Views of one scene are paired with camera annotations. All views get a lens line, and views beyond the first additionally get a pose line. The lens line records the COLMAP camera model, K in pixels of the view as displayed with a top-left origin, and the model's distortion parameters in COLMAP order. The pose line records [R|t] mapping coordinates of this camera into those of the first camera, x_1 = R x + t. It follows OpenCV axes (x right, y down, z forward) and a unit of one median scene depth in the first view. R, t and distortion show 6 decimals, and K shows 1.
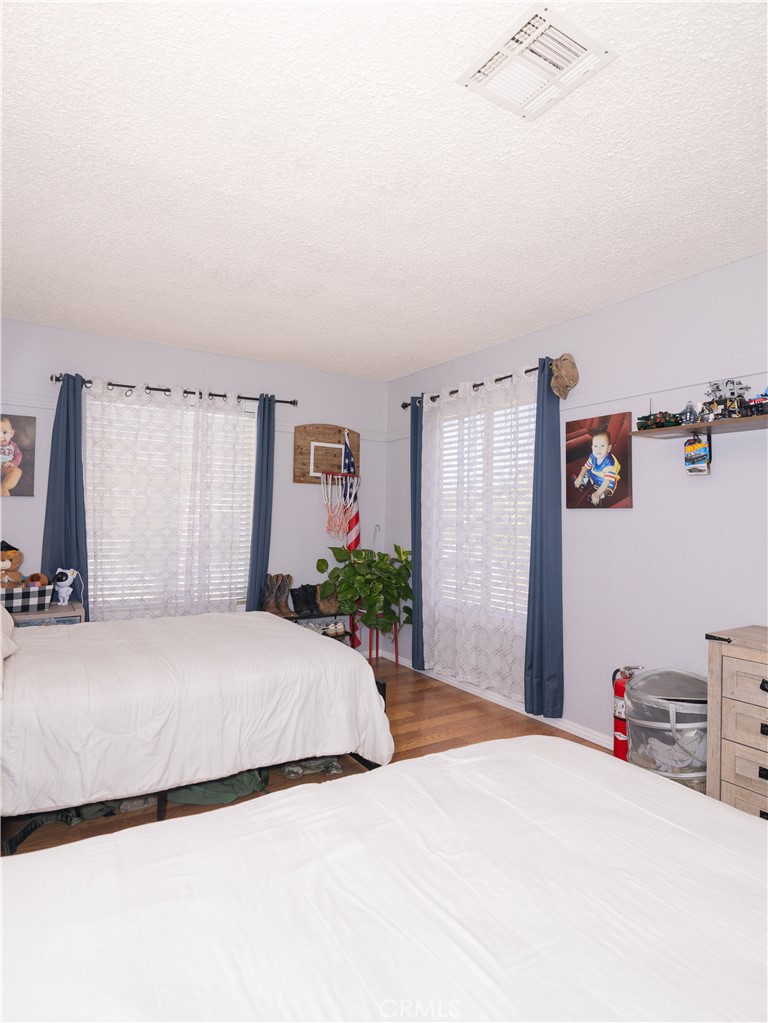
lens RADIAL K [[576.0, 0, 383.2], [0, 576.0, 497.4], [0, 0, 1]] dist [0.001955, 0.000312]
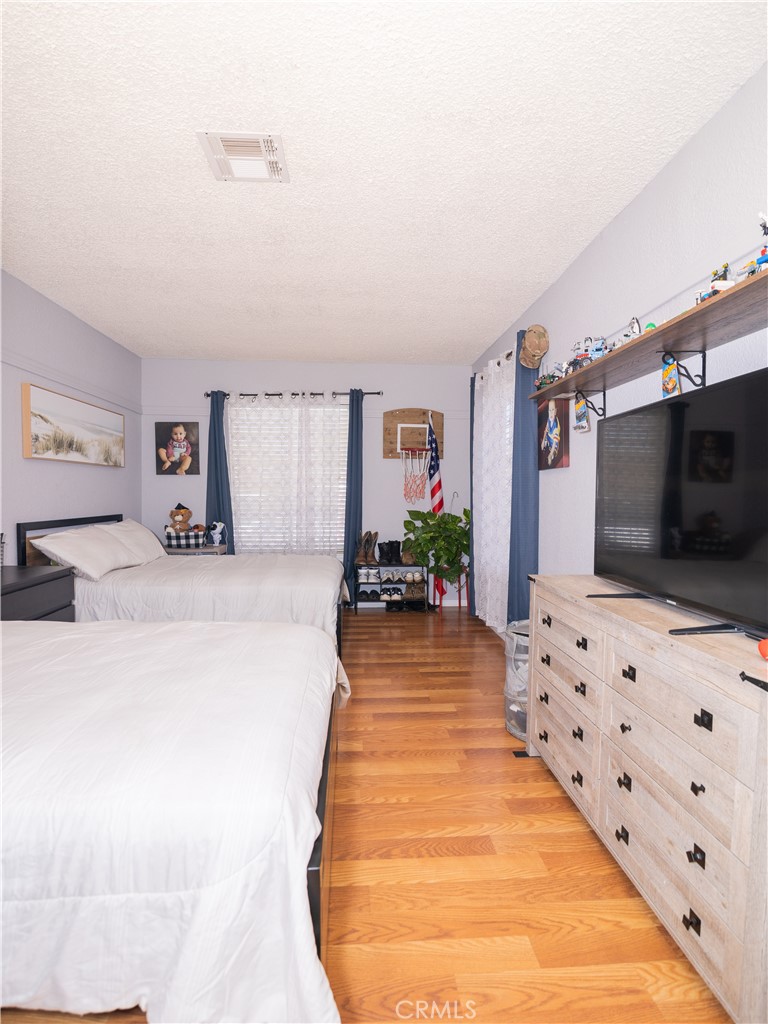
lens RADIAL K [[536.7, 0, 384.0], [0, 536.7, 512.0], [0, 0, 1]] dist [0.000338, 0.000043]
pose [[0.880393, 0.003057, -0.474235, 0.430404], [0.027730, 0.997936, 0.057912, 0.024531], [0.473433, -0.064136, 0.878492, -0.019685]]
